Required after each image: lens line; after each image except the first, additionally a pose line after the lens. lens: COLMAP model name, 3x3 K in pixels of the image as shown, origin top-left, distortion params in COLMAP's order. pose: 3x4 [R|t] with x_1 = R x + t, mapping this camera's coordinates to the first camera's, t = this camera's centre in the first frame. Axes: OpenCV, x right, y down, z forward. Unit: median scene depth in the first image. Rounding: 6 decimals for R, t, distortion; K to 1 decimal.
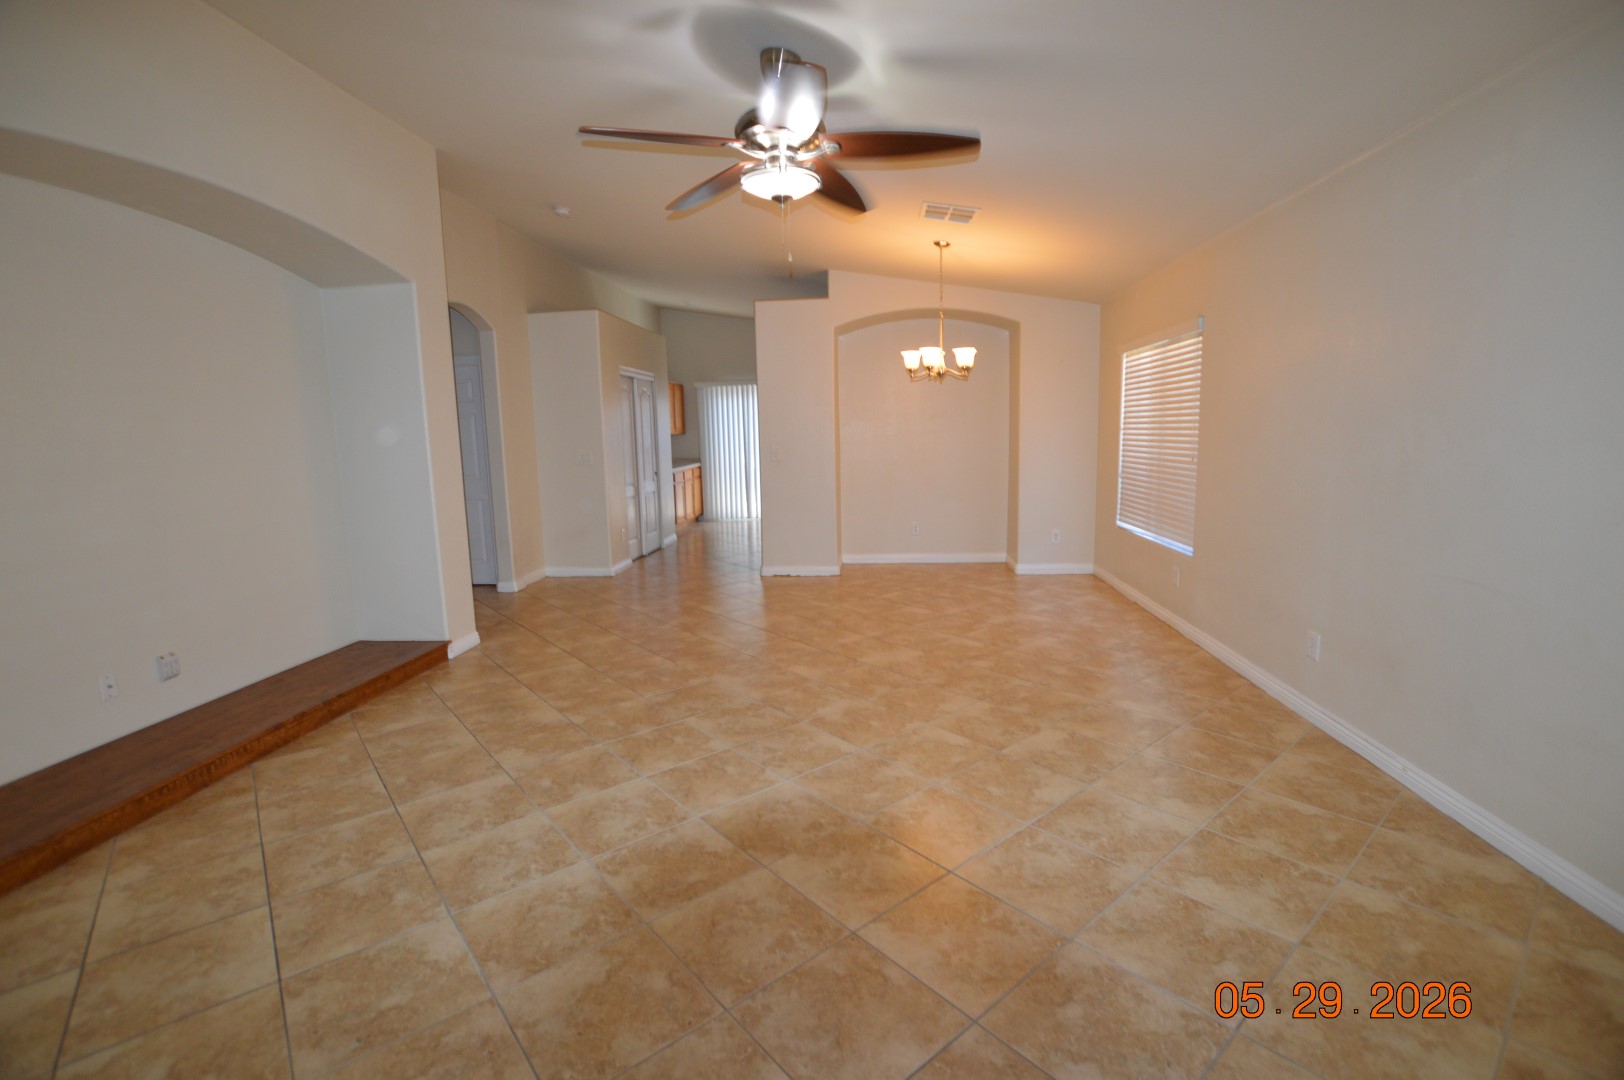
lens RADIAL K [[733.9, 0, 812.0], [0, 733.9, 540.0], [0, 0, 1]] dist [-0.022574, 0.000049]
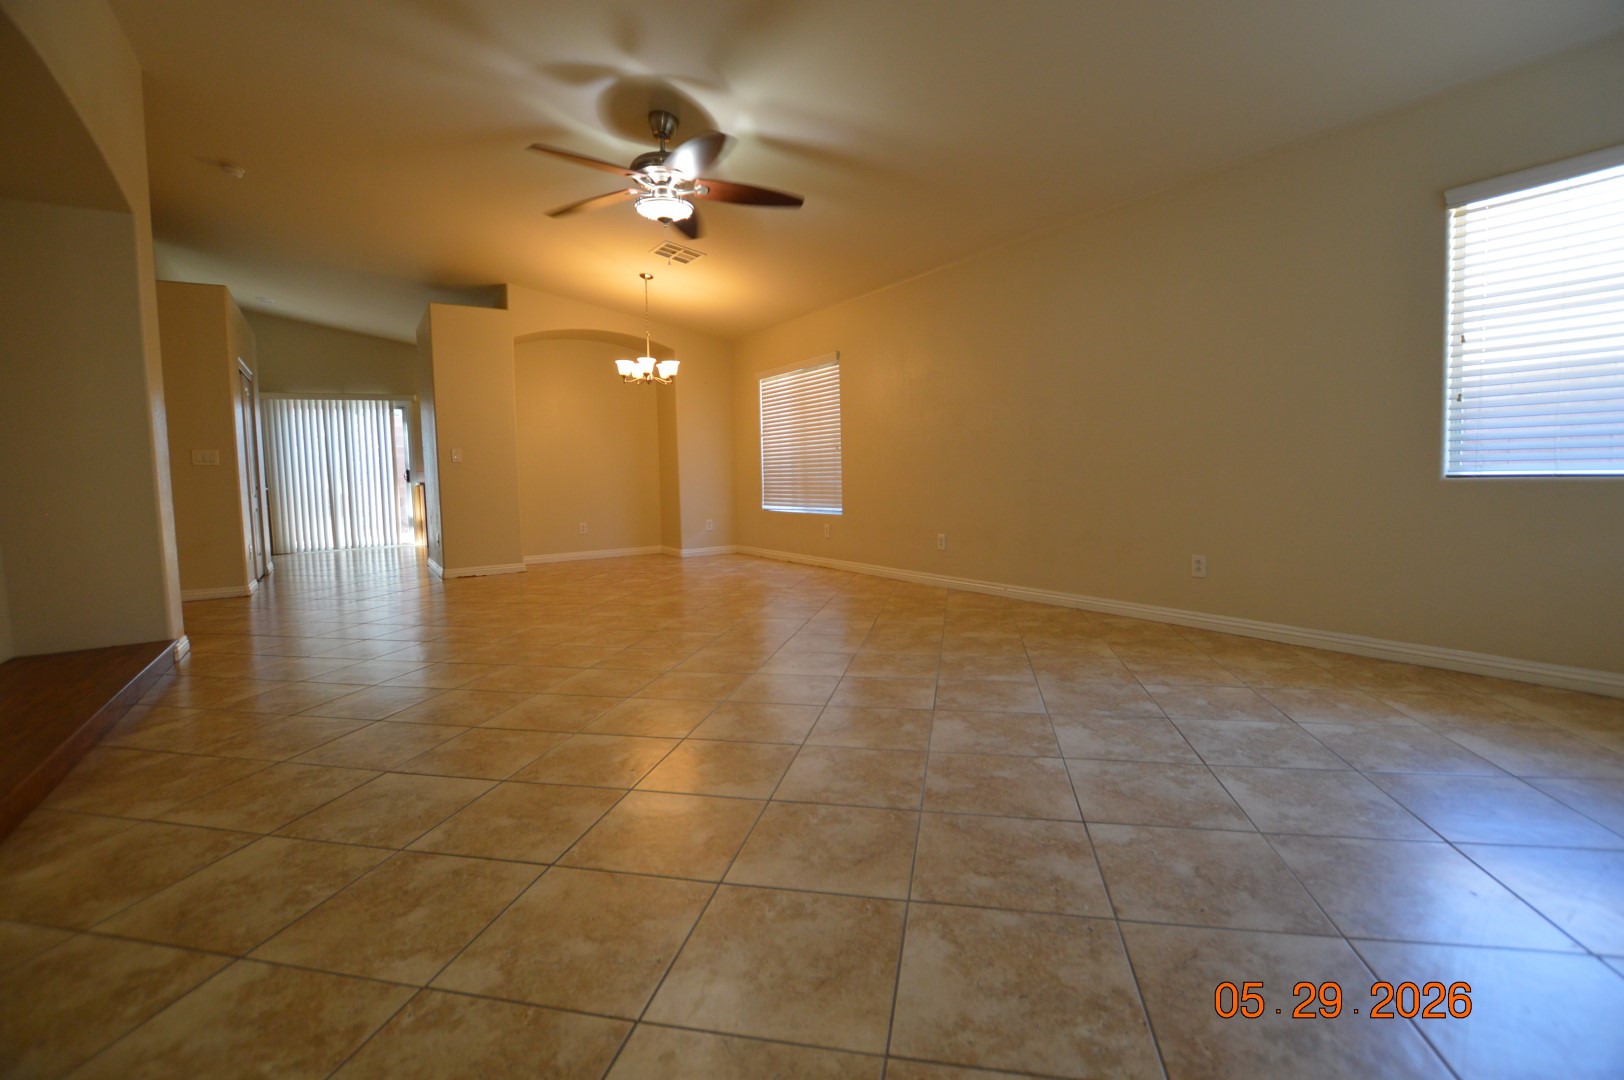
lens RADIAL K [[733.9, 0, 812.0], [0, 733.9, 540.0], [0, 0, 1]] dist [-0.022574, 0.000049]
pose [[0.786871, -0.050259, 0.615067, -0.389029], [0.096137, 0.994493, -0.041728, 0.117601], [-0.609583, 0.091965, 0.787370, -0.103874]]
